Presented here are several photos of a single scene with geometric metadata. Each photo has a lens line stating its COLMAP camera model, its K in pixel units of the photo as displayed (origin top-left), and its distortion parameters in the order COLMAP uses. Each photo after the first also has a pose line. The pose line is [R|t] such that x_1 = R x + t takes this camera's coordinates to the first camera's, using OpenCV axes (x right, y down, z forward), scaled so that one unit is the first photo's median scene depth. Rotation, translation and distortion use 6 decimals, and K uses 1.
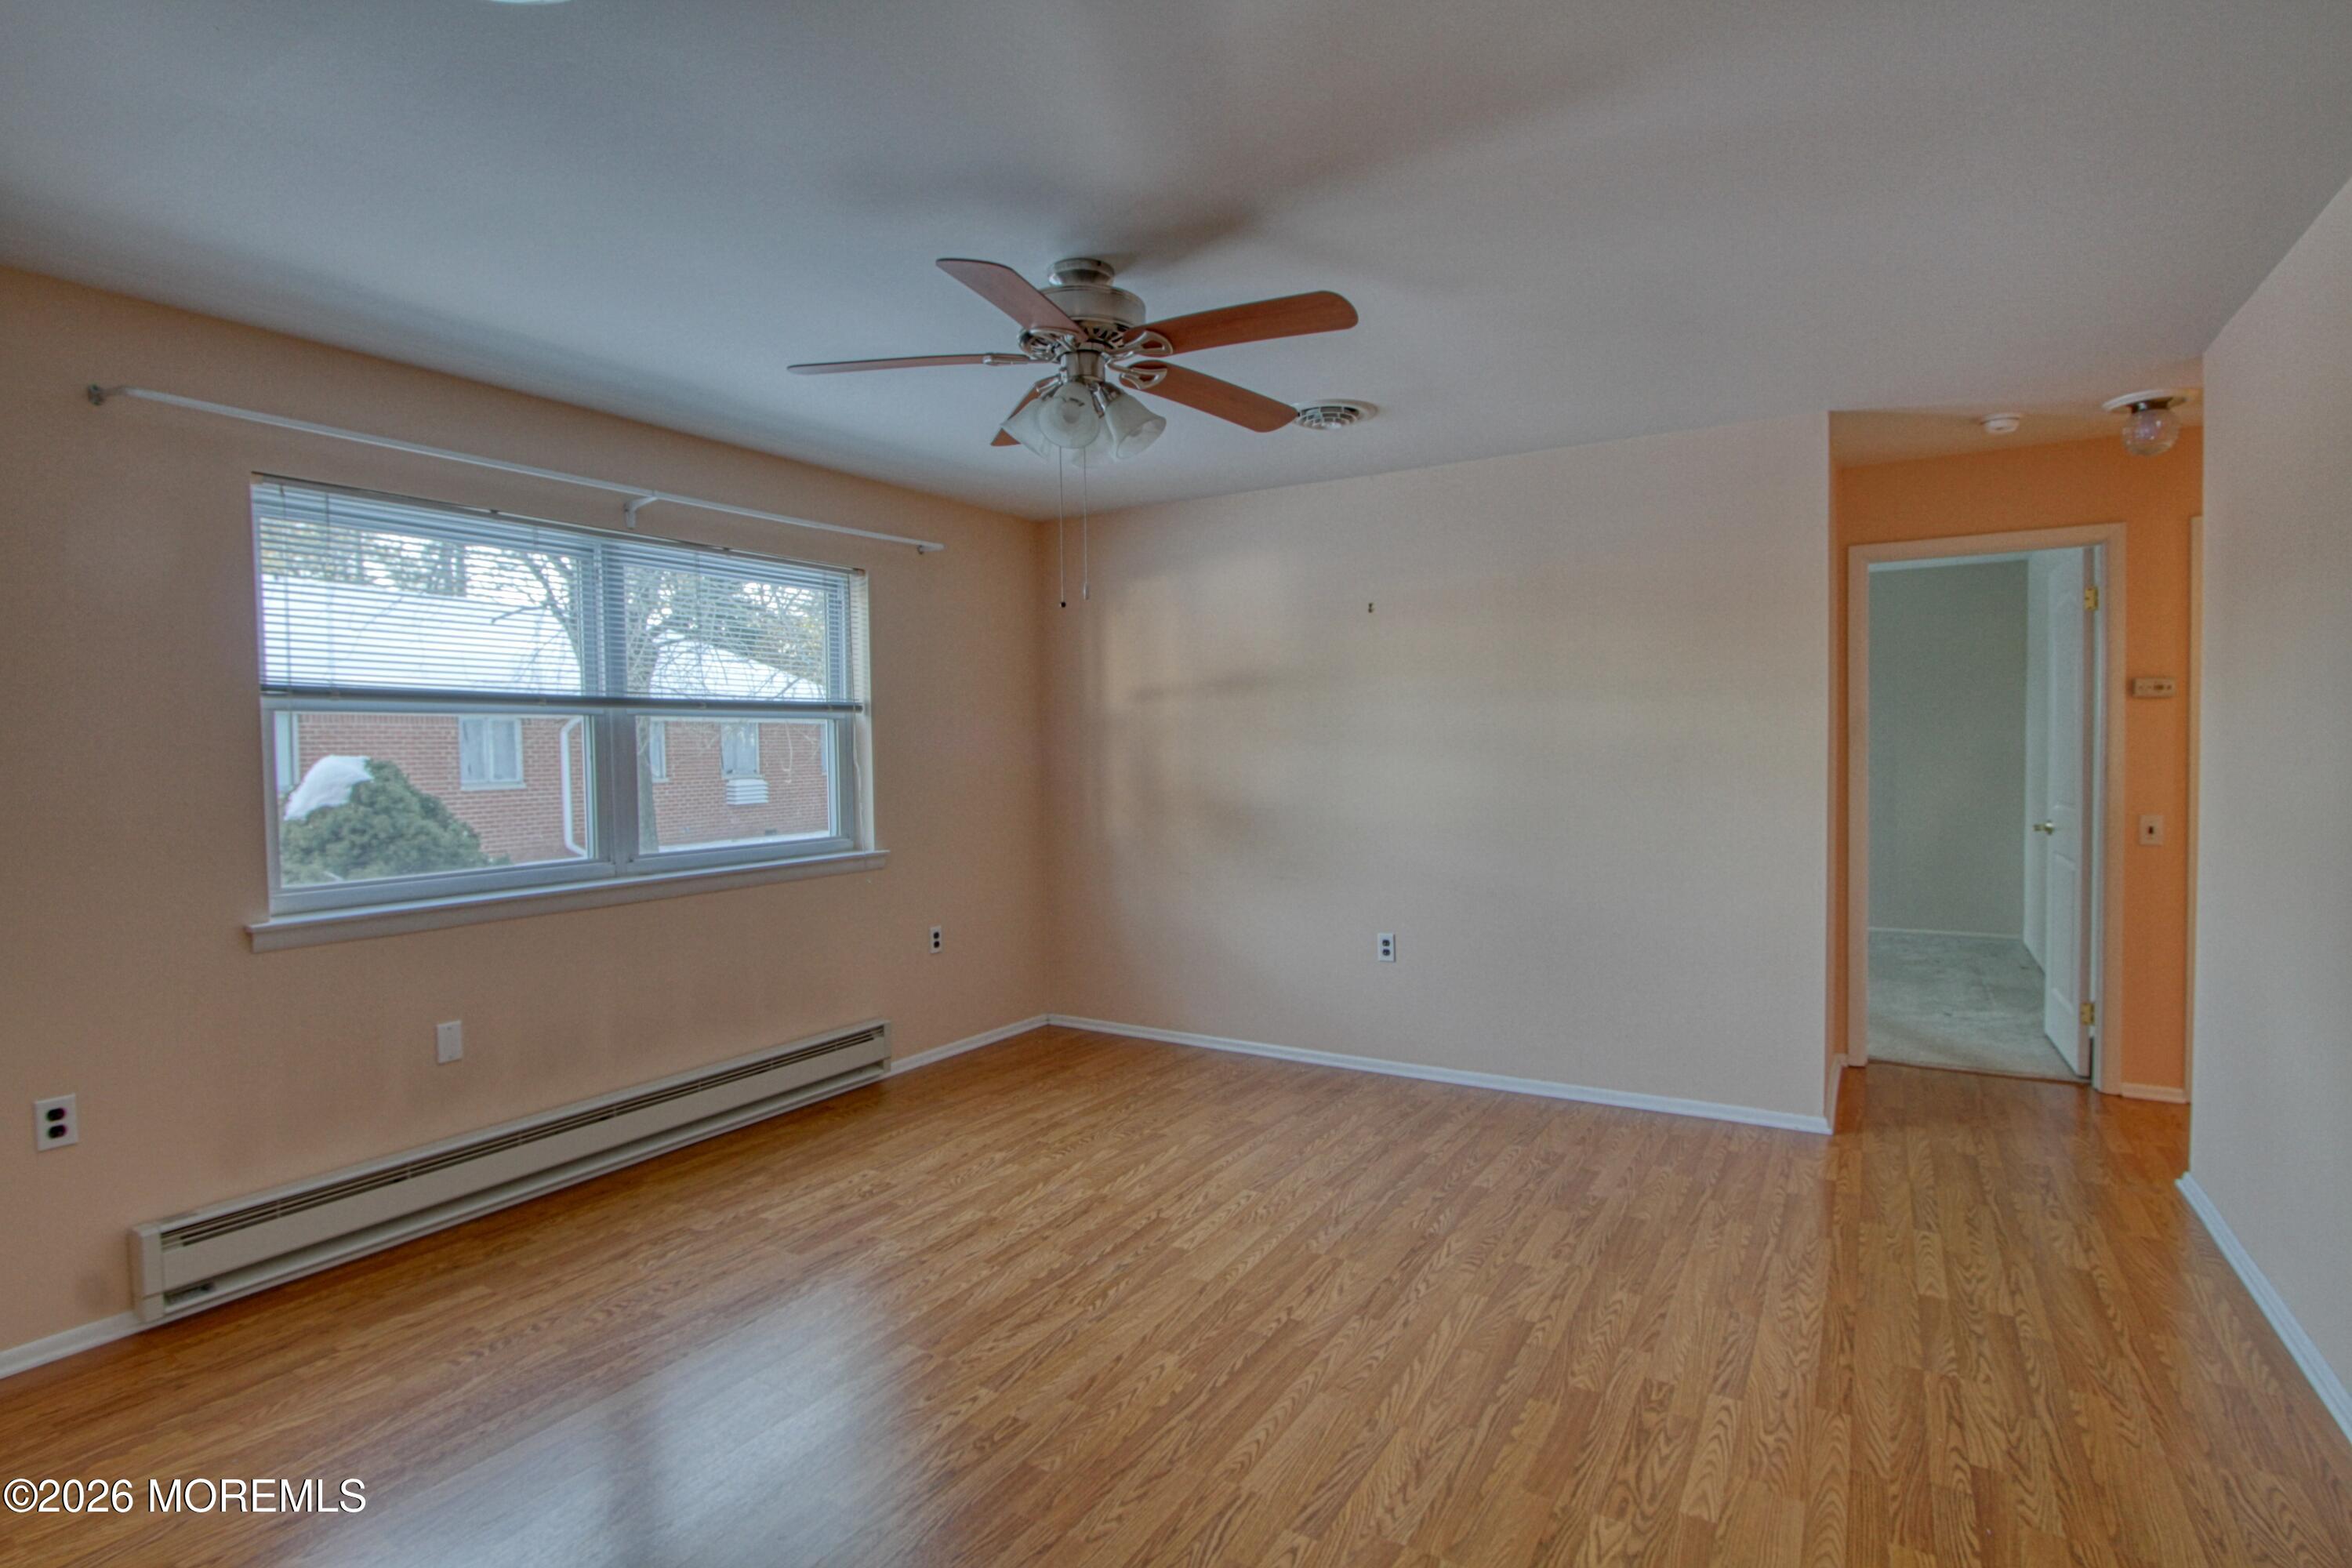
lens RADIAL K [[1102.3, 0, 1209.5], [0, 1102.3, 782.9], [0, 0, 1]] dist [-0.022508, 0.003370]
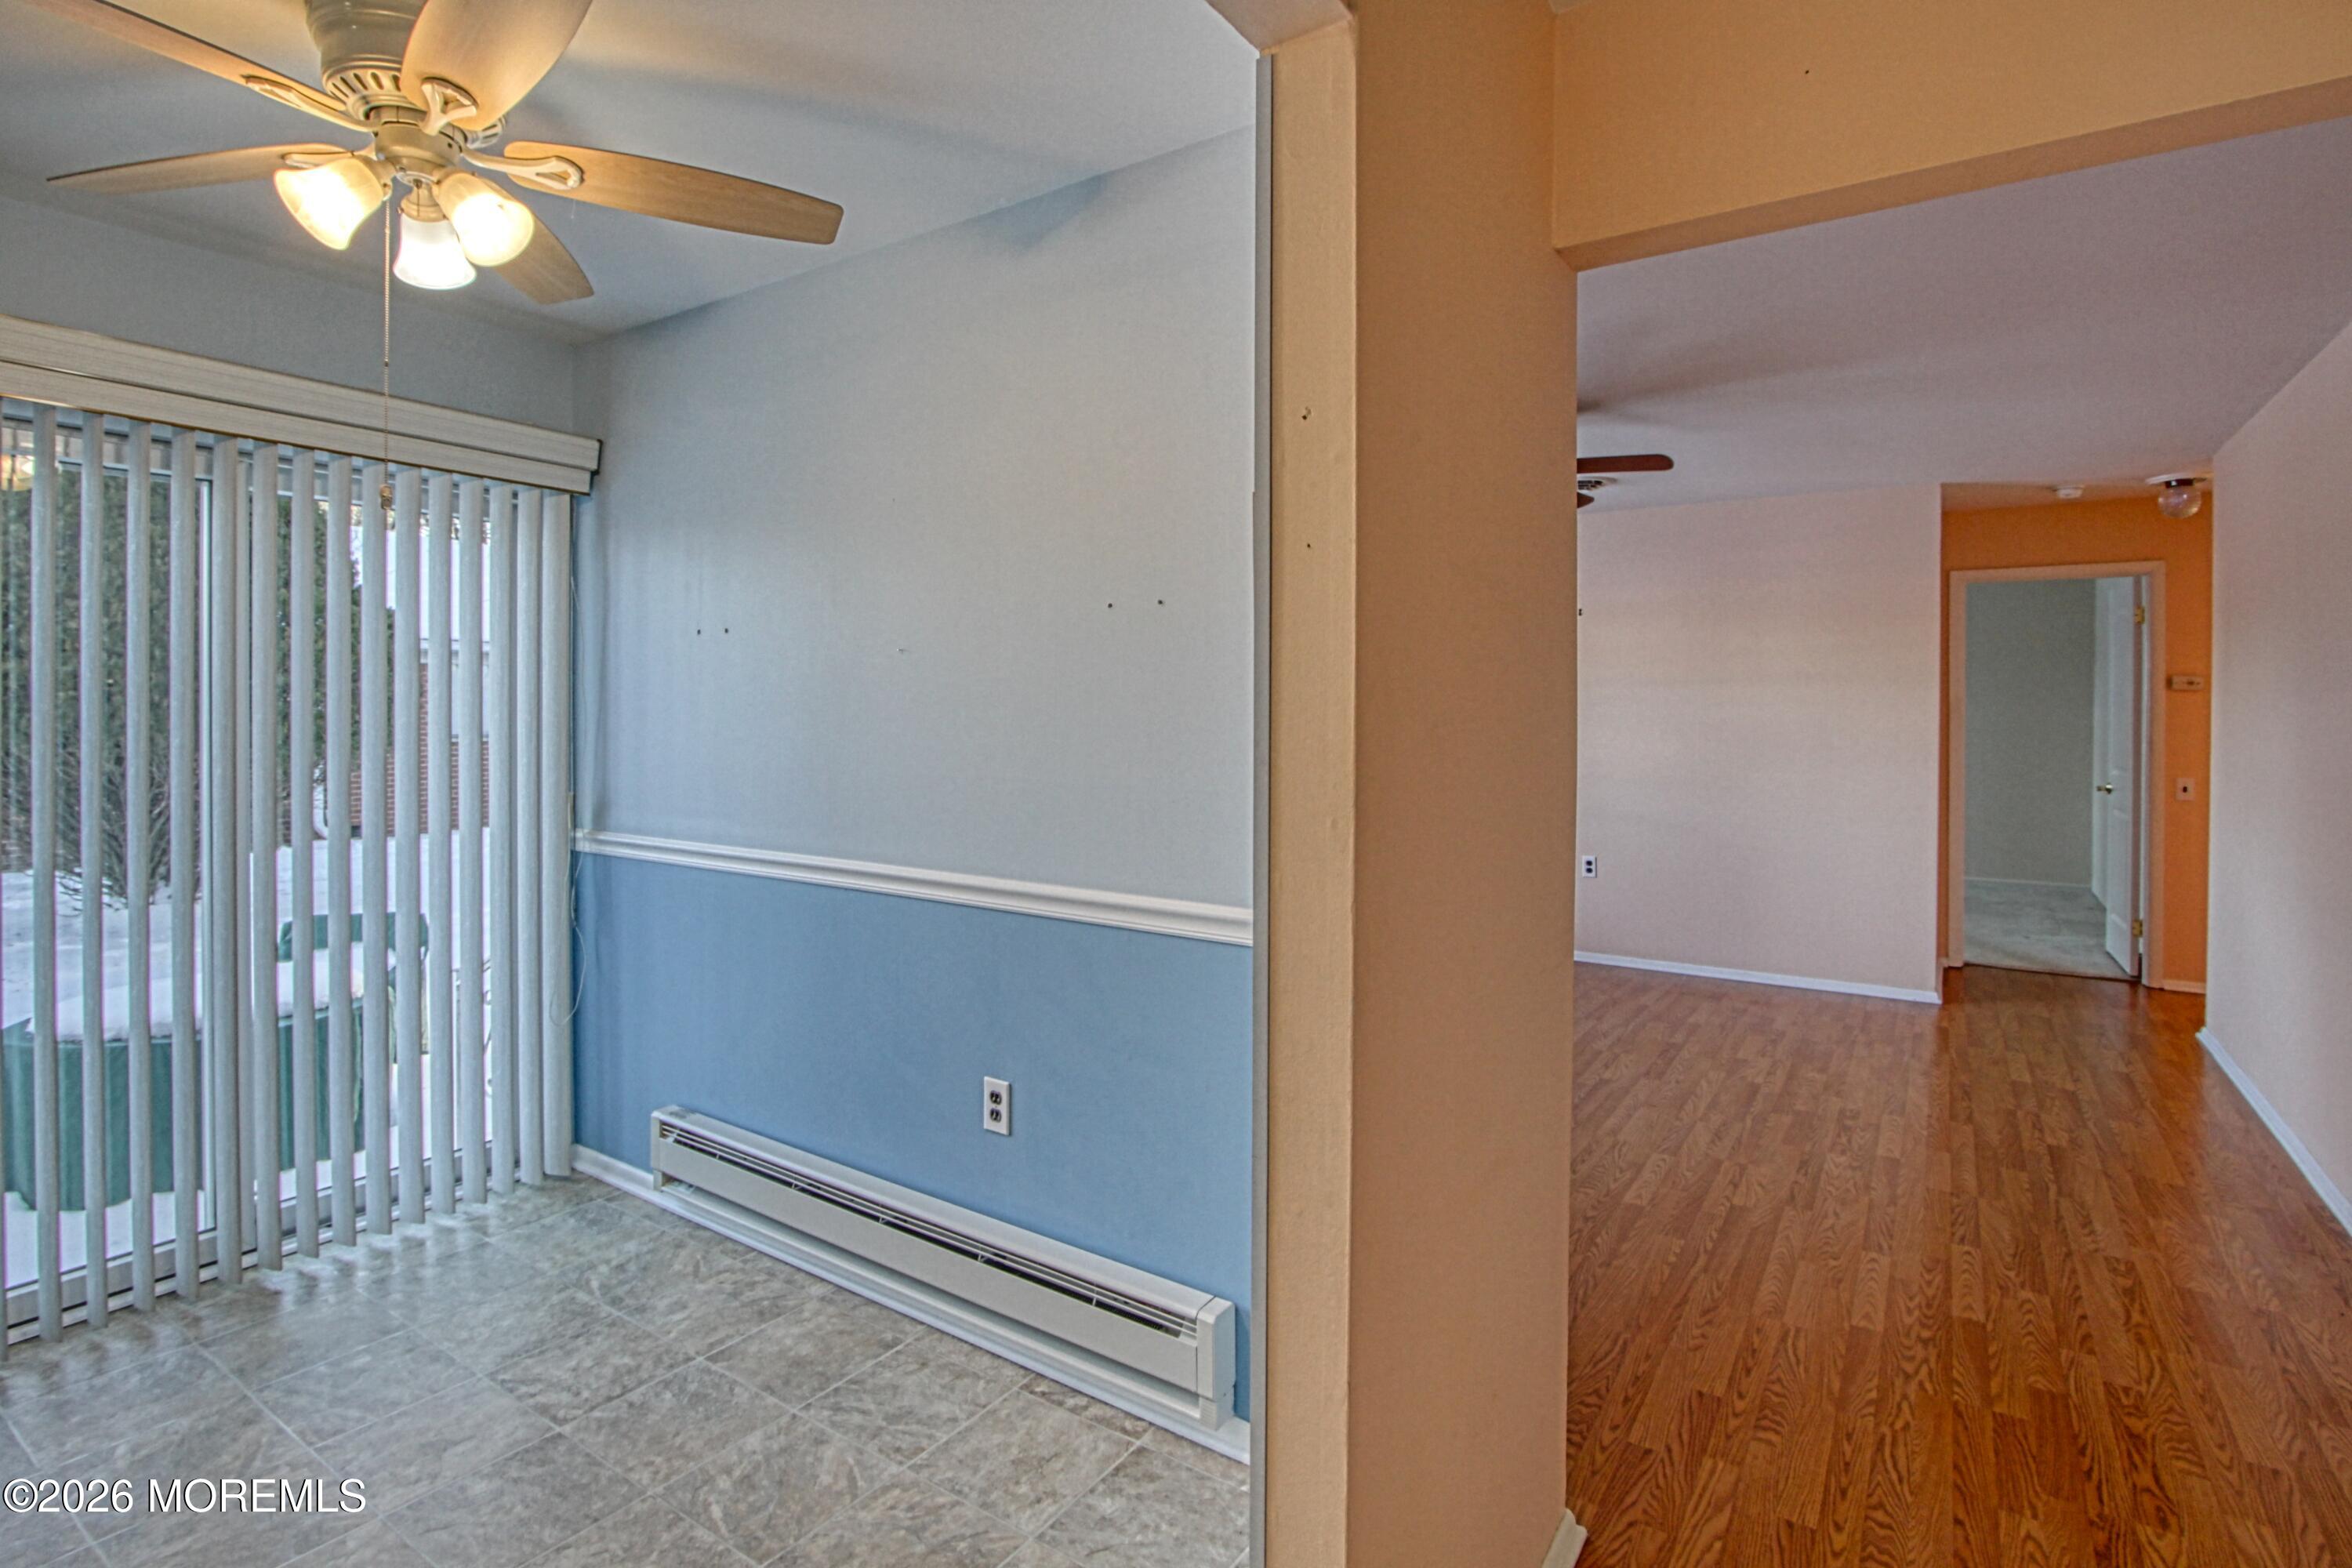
lens RADIAL K [[1102.3, 0, 1202.0], [0, 1102.3, 712.0], [0, 0, 1]] dist [-0.022508, 0.003370]
pose [[0.998521, 0.021301, -0.050029, -0.357918], [-0.022760, 0.999326, -0.028792, 0.018364], [0.049382, 0.029888, 0.998333, -0.510770]]
